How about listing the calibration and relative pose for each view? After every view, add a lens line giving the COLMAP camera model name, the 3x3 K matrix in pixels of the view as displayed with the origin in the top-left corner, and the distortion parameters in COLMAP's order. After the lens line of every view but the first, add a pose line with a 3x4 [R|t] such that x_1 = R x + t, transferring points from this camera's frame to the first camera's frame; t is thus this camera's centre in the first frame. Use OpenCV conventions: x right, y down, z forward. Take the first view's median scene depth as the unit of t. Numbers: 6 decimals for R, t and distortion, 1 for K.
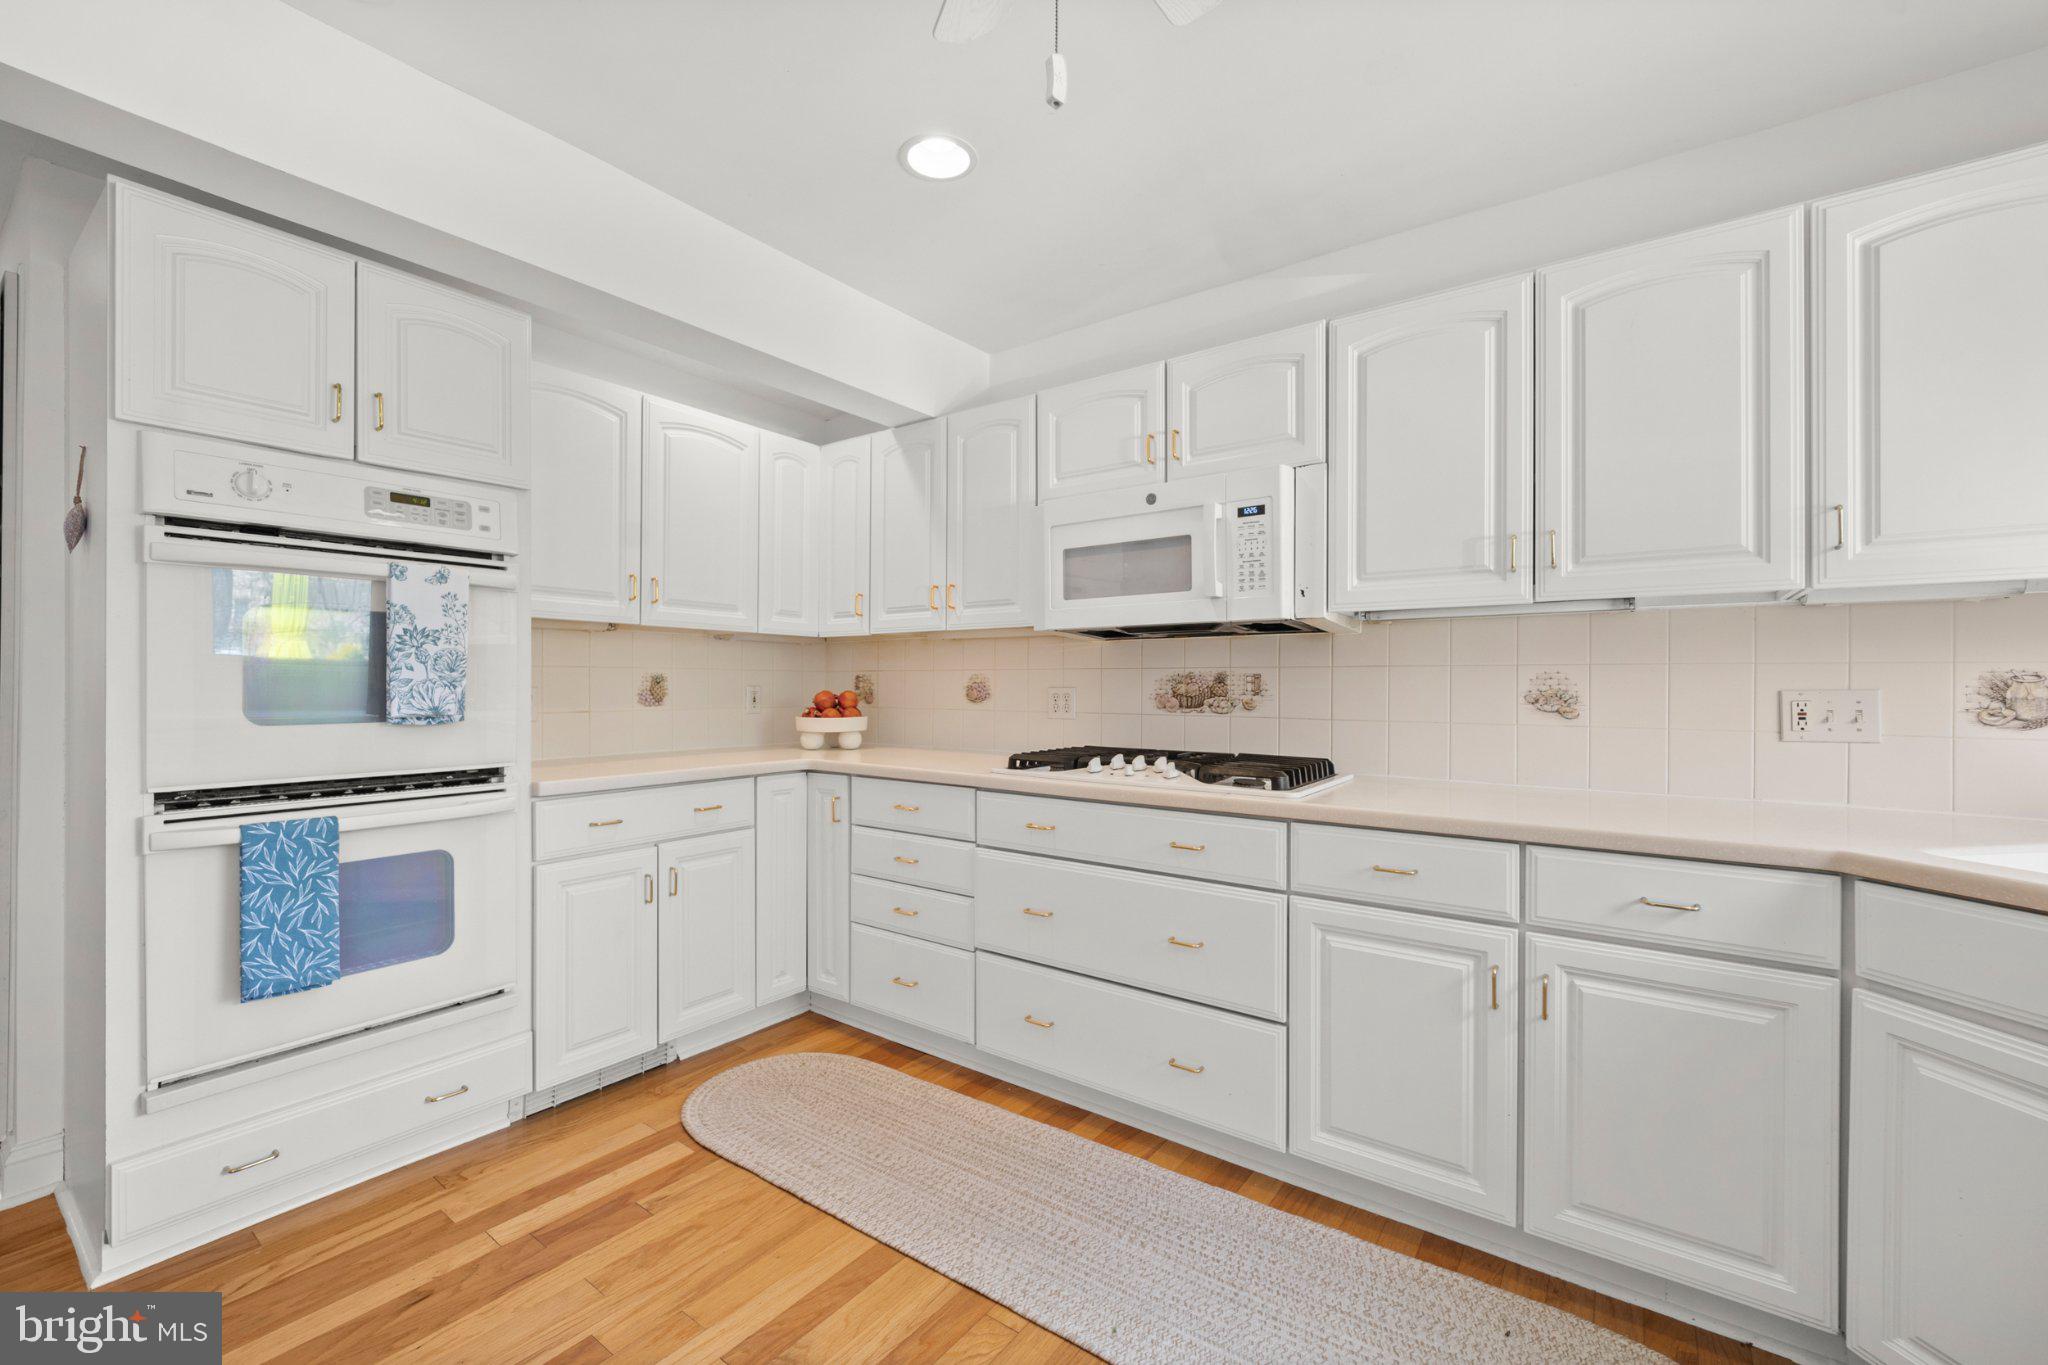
lens RADIAL K [[838.5, 0, 1034.3], [0, 838.5, 680.8], [0, 0, 1]] dist [-0.002377, -0.001581]
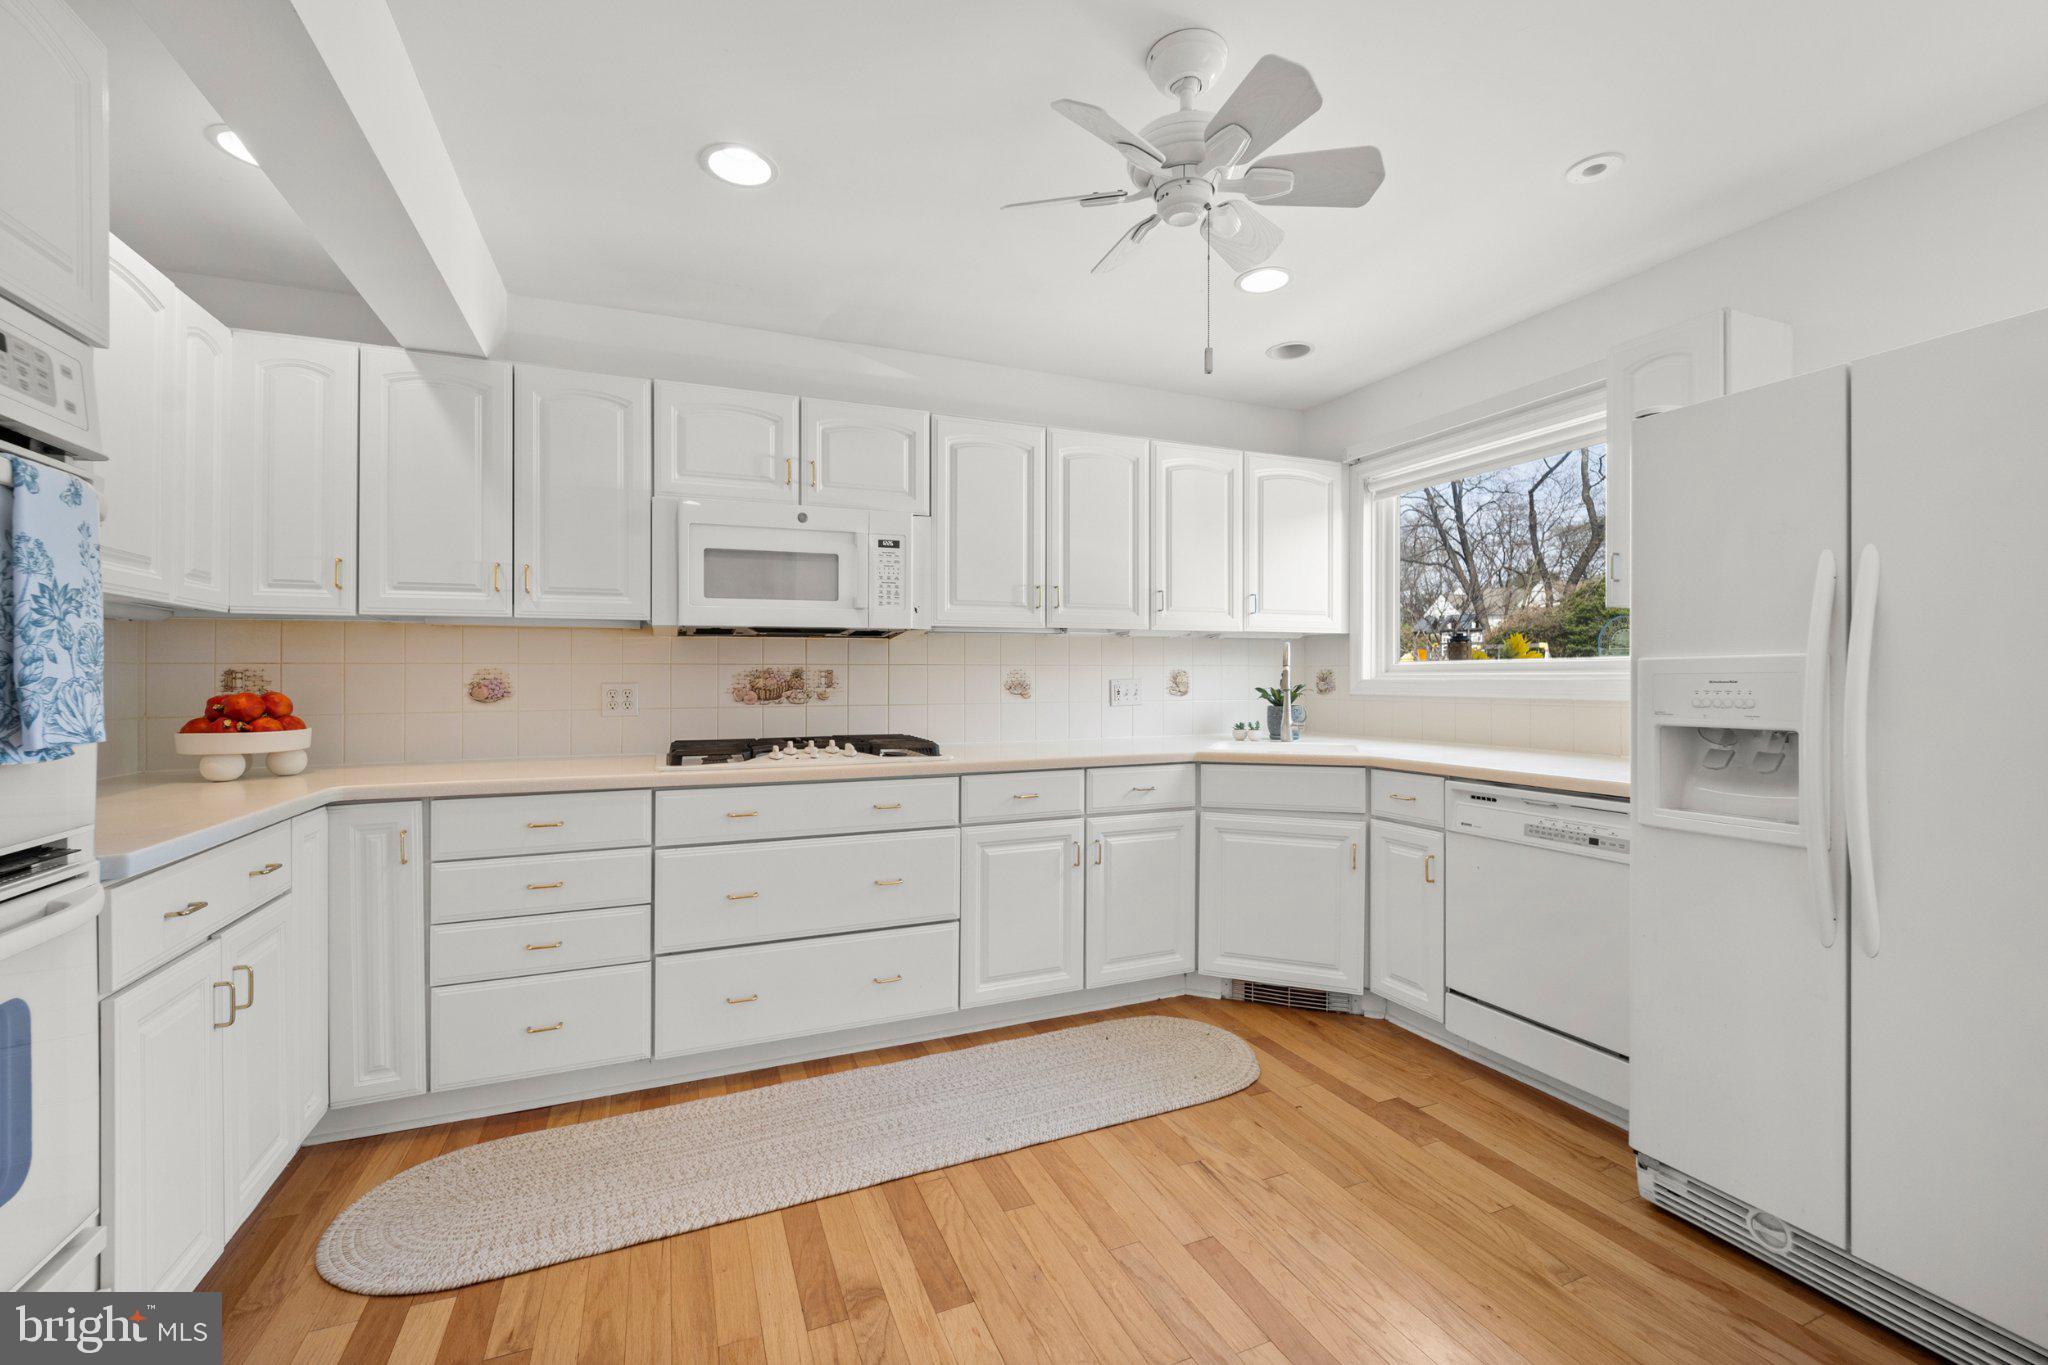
lens RADIAL K [[838.5, 0, 1034.5], [0, 838.5, 679.5], [0, 0, 1]] dist [-0.002377, -0.001581]
pose [[0.508254, -0.007760, 0.861172, -0.739442], [0.002170, 0.999968, 0.007730, -0.003563], [-0.861205, -0.002060, 0.508254, 0.152737]]
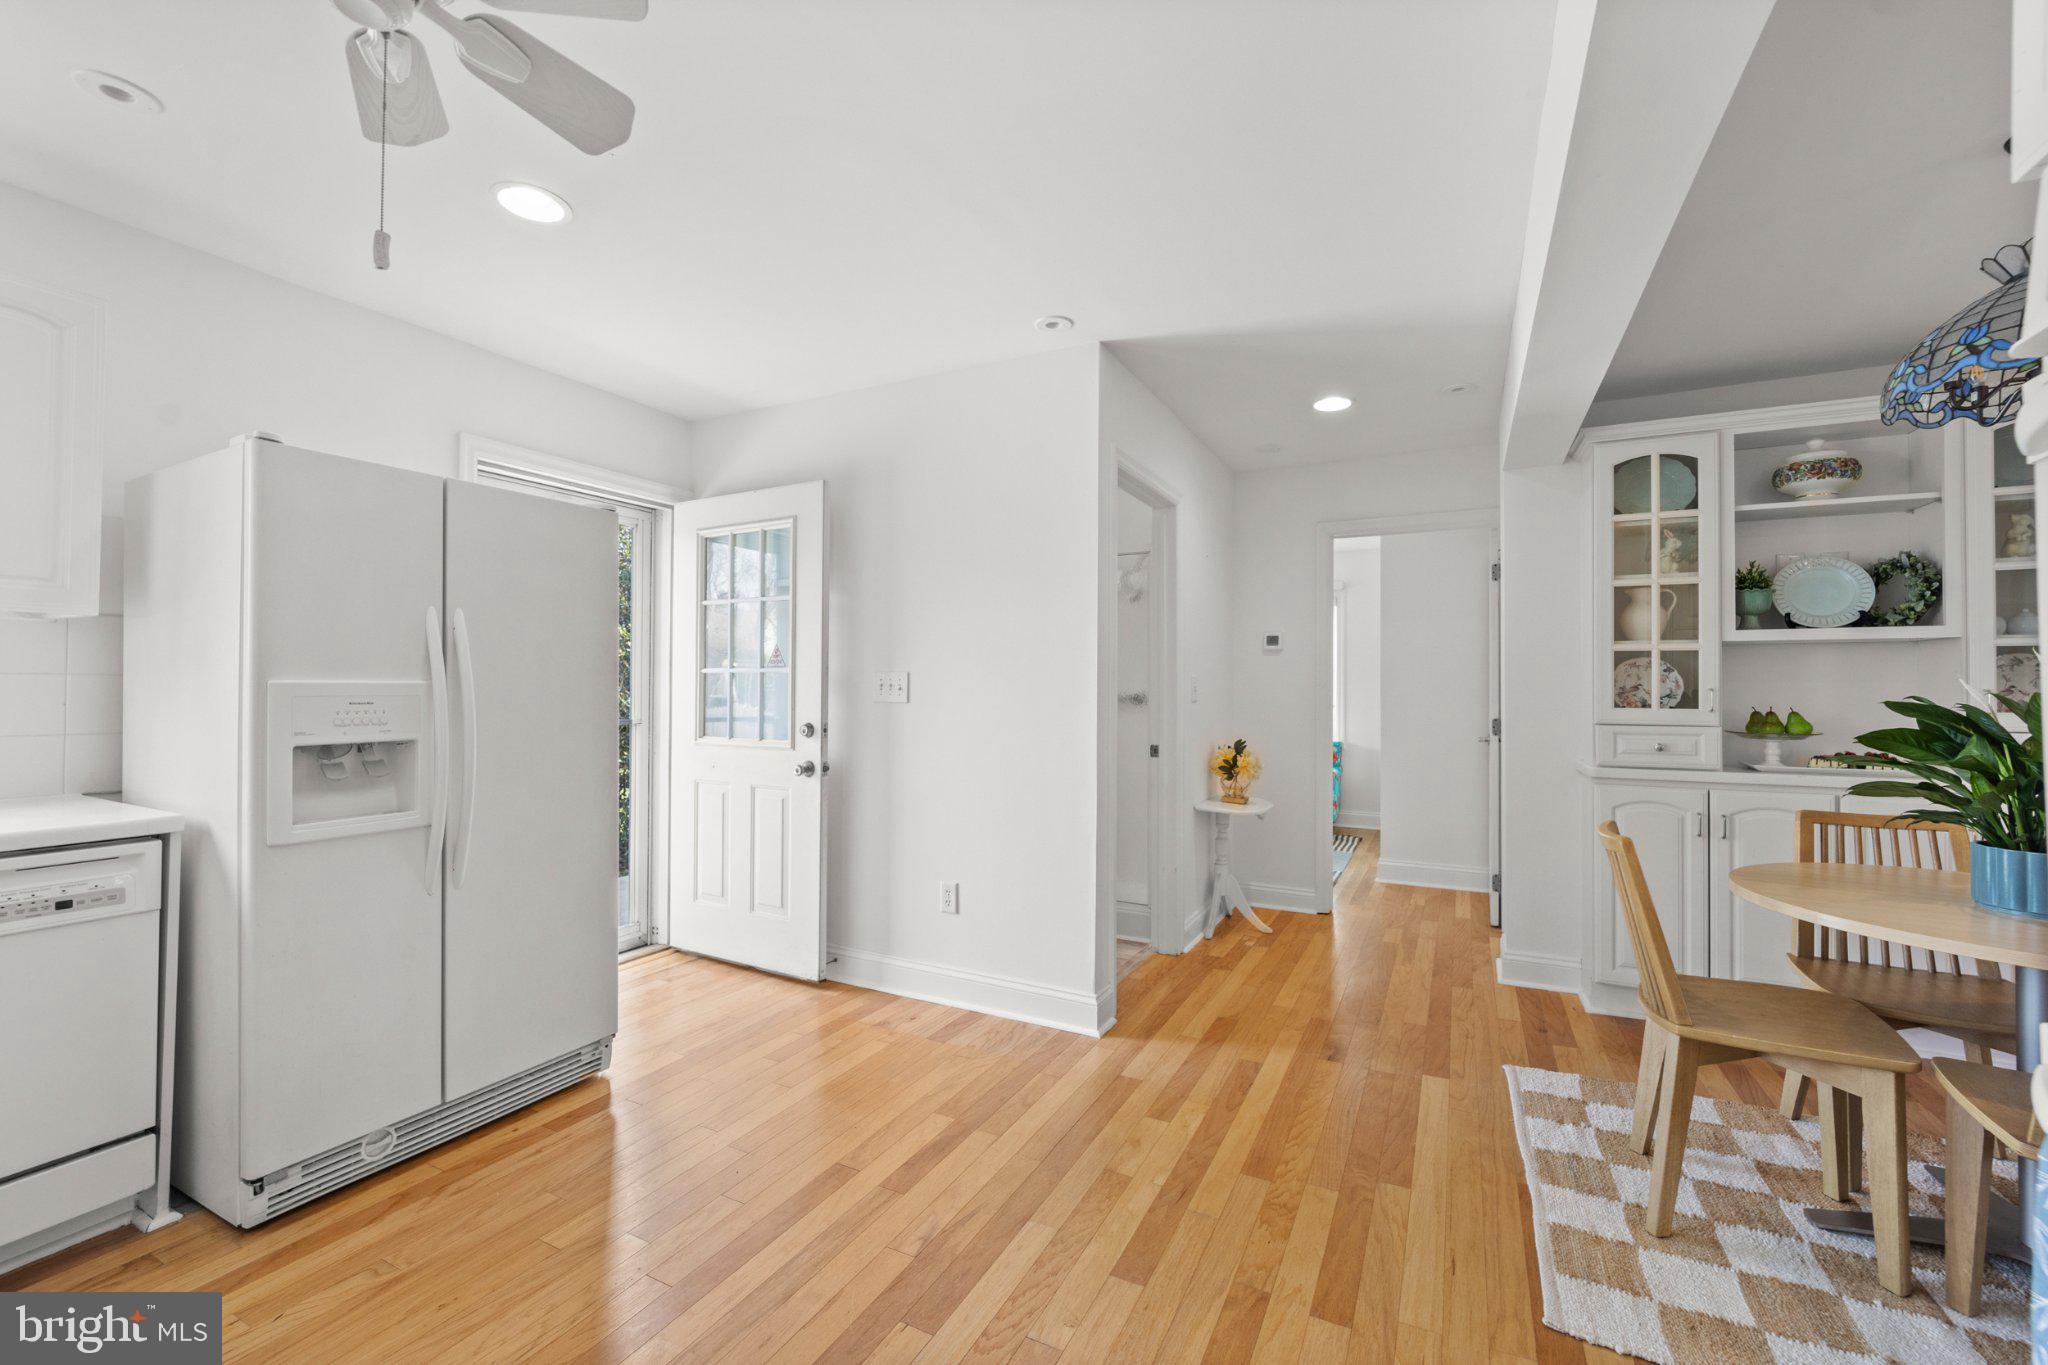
lens RADIAL K [[838.5, 0, 1003.8], [0, 838.5, 682.7], [0, 0, 1]] dist [-0.002377, -0.001581]
pose [[-0.988609, -0.011740, -0.150048, 0.068609], [-0.009331, 0.999816, -0.016746, -0.011781], [0.150217, -0.015155, -0.988537, 1.747692]]
